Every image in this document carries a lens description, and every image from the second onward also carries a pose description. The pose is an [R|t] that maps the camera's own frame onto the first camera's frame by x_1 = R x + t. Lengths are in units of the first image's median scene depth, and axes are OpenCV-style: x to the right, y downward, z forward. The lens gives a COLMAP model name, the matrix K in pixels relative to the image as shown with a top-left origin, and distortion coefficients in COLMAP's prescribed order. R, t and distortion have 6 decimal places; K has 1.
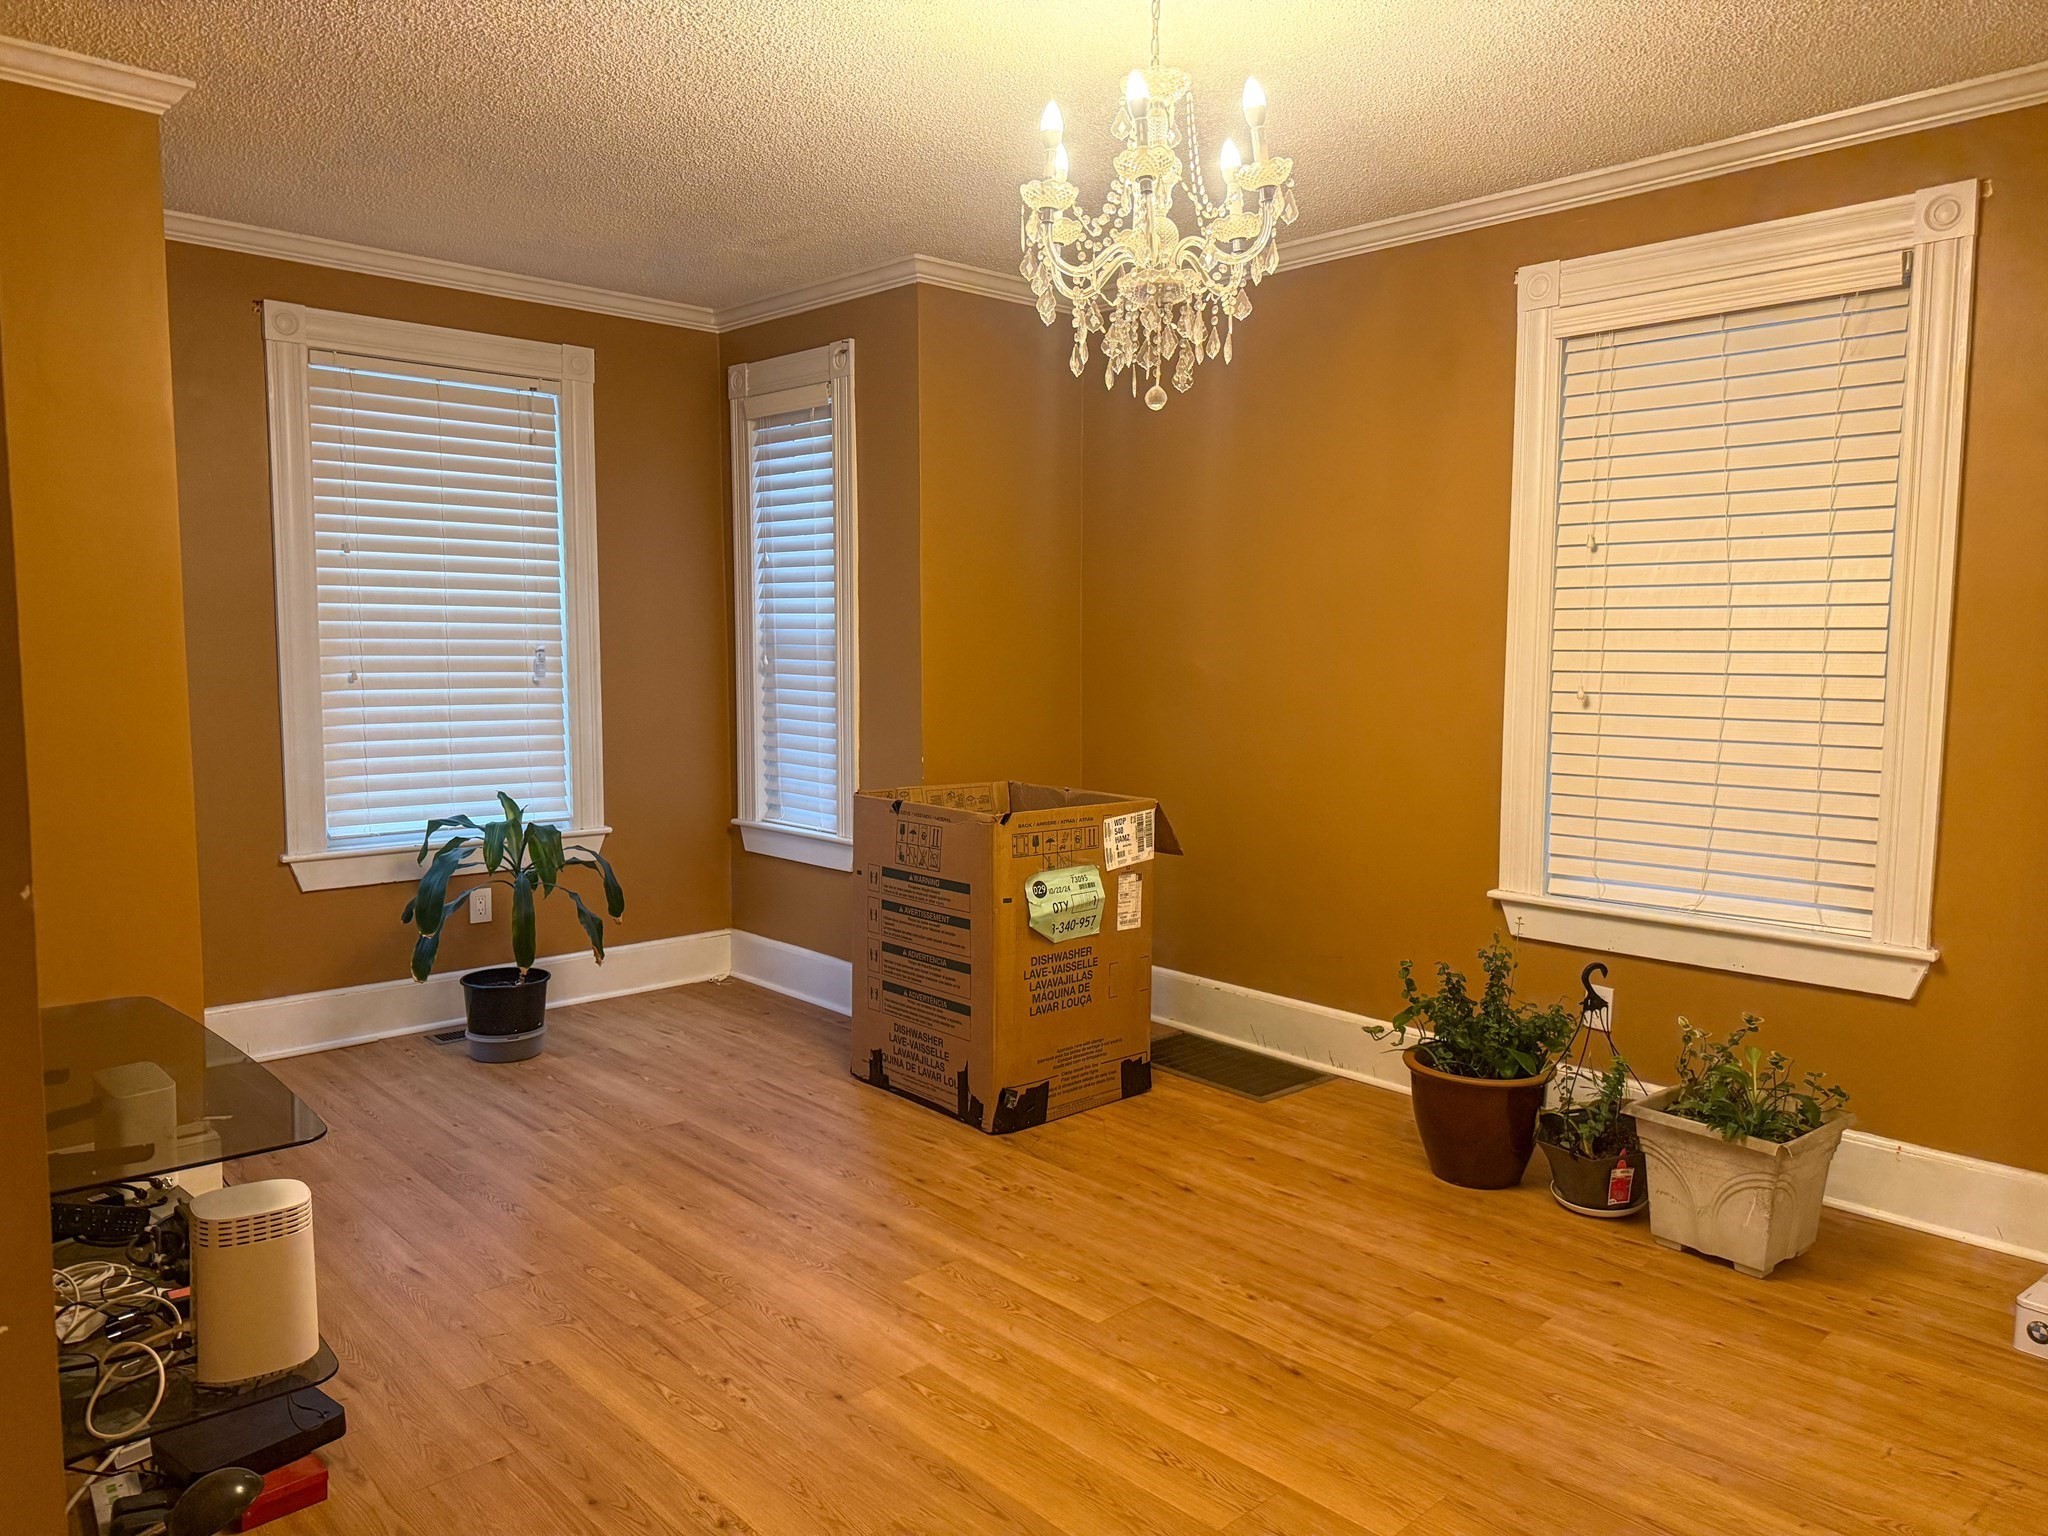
lens RADIAL K [[1445.4, 0, 1024.8], [0, 1445.4, 769.0], [0, 0, 1]] dist [0.005699, -0.008238]
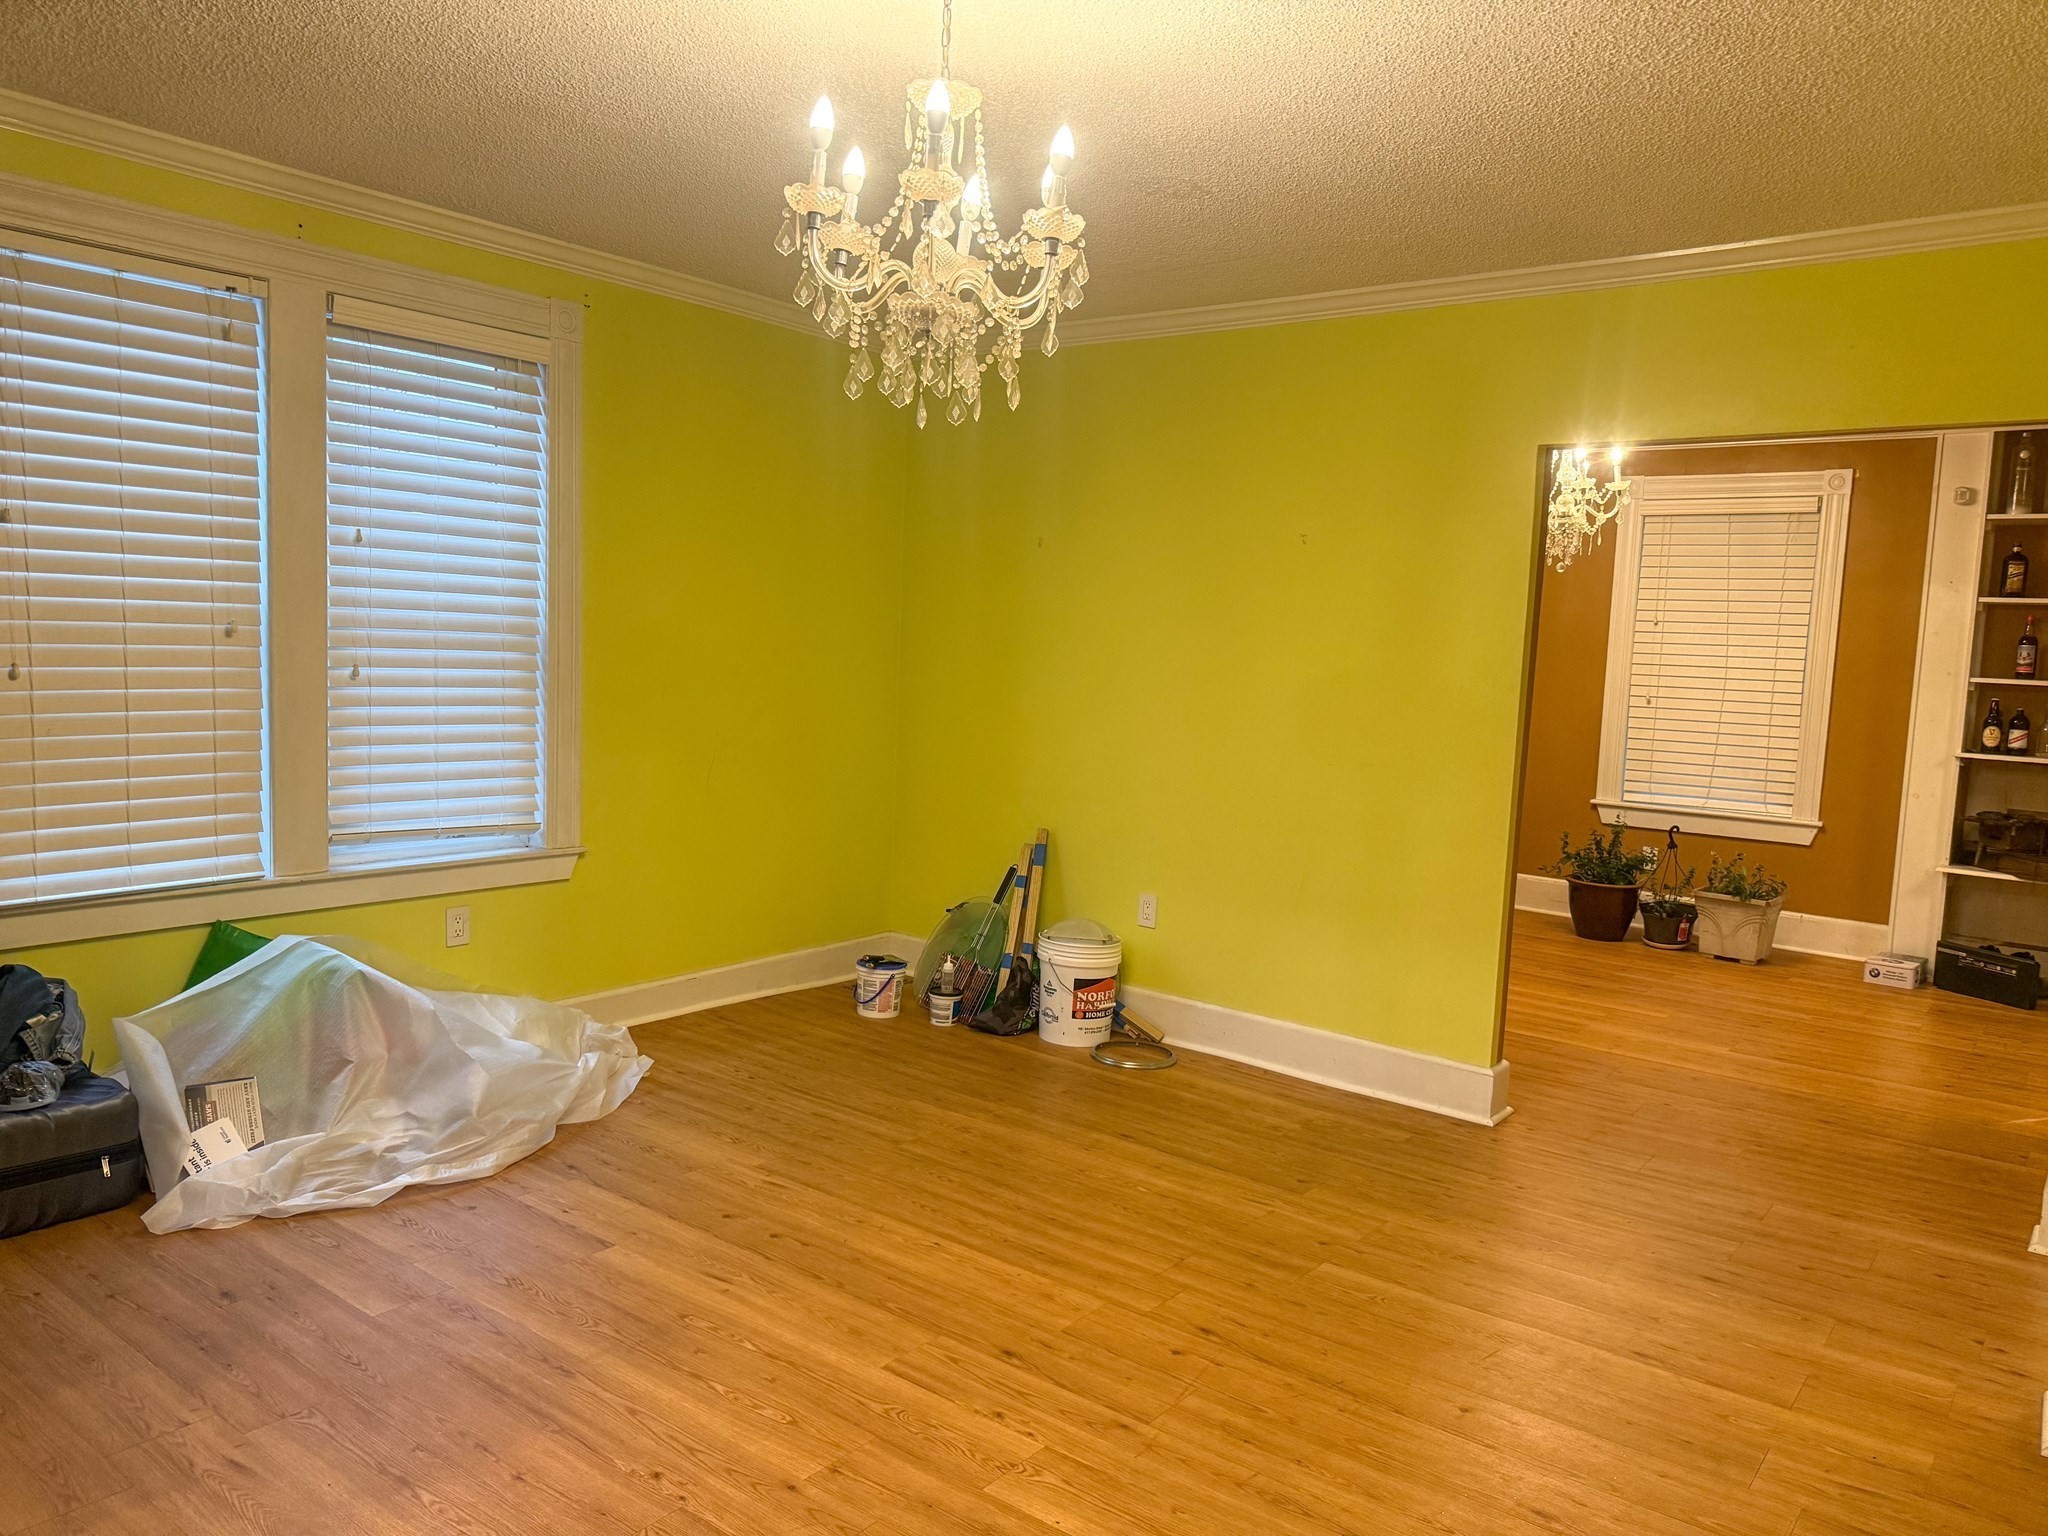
lens RADIAL K [[1445.4, 0, 1021.9], [0, 1445.4, 769.3], [0, 0, 1]] dist [0.005699, -0.008238]
pose [[0.985538, 0.030522, 0.166685, -0.850965], [-0.029911, 0.999534, -0.006172, 0.091417], [-0.166796, 0.001097, 0.985991, -0.868193]]
